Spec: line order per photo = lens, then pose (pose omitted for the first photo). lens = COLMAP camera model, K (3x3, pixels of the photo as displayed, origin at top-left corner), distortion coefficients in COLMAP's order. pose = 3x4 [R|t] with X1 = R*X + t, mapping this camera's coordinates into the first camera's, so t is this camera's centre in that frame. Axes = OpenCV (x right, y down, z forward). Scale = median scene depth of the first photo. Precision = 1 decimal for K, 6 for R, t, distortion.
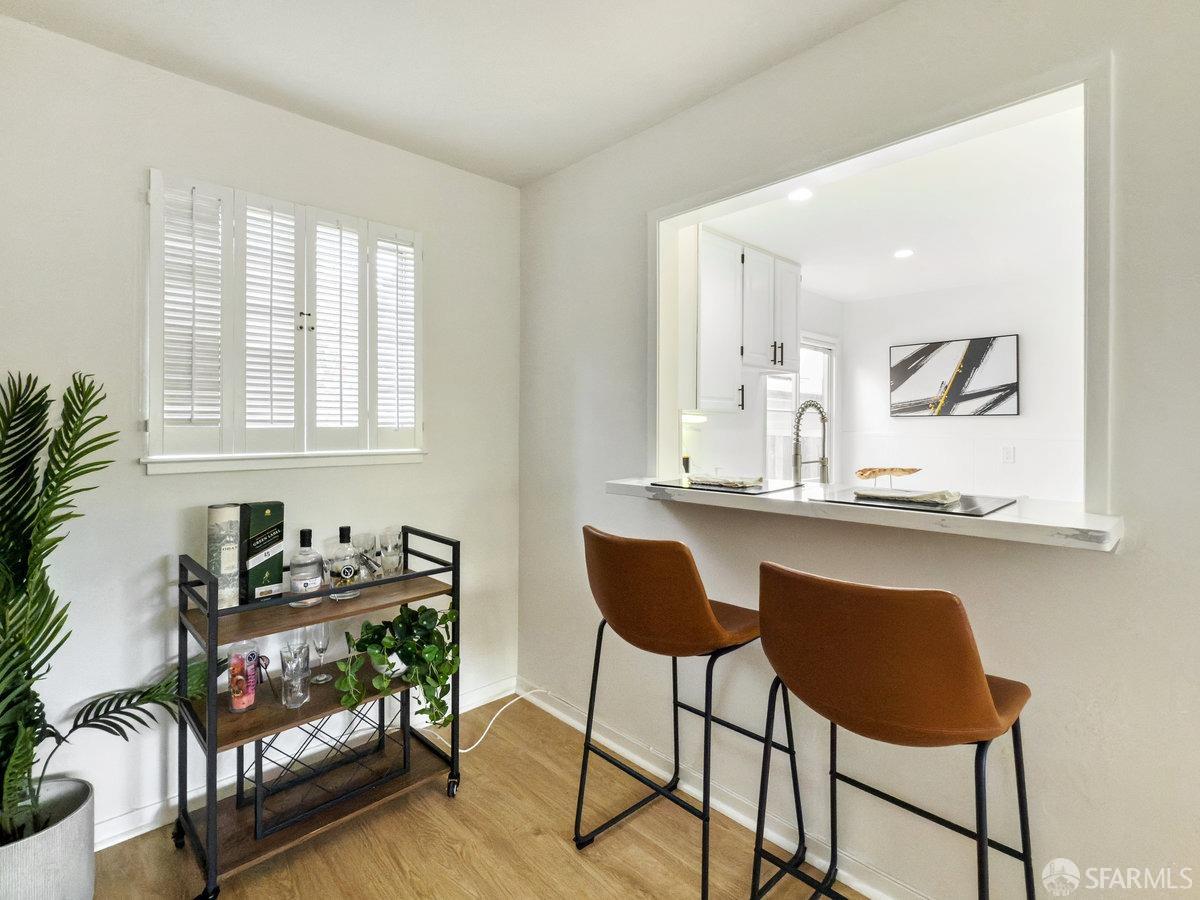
lens RADIAL K [[562.5, 0, 594.1], [0, 562.5, 423.6], [0, 0, 1]] dist [0.000820, 0.000035]
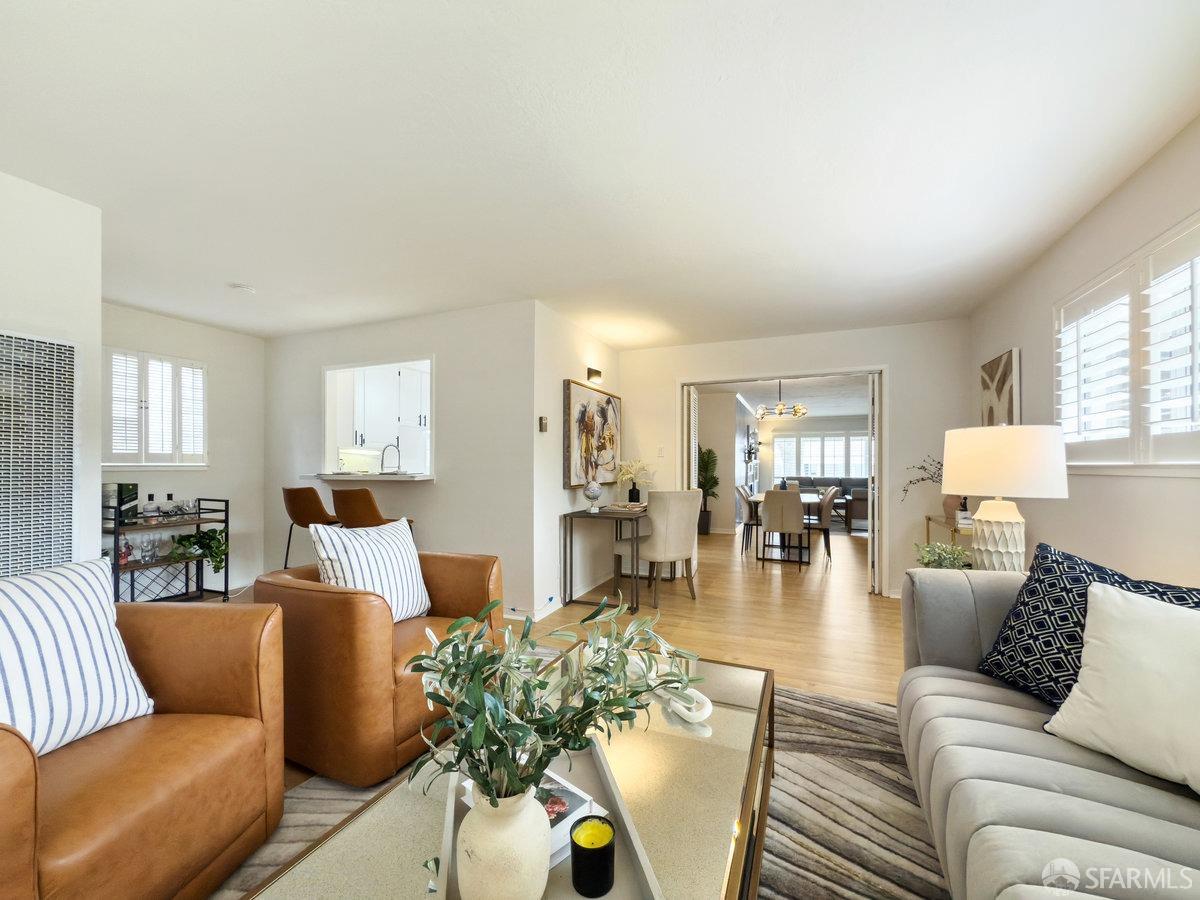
lens RADIAL K [[480.7, 0, 596.5], [0, 480.7, 464.7], [0, 0, 1]] dist [-0.000953, 0.000017]
pose [[0.915127, -0.001271, 0.403164, 0.371602], [0.000447, 0.999998, 0.002138, 0.053865], [-0.403165, -0.001776, 0.915125, -1.512609]]
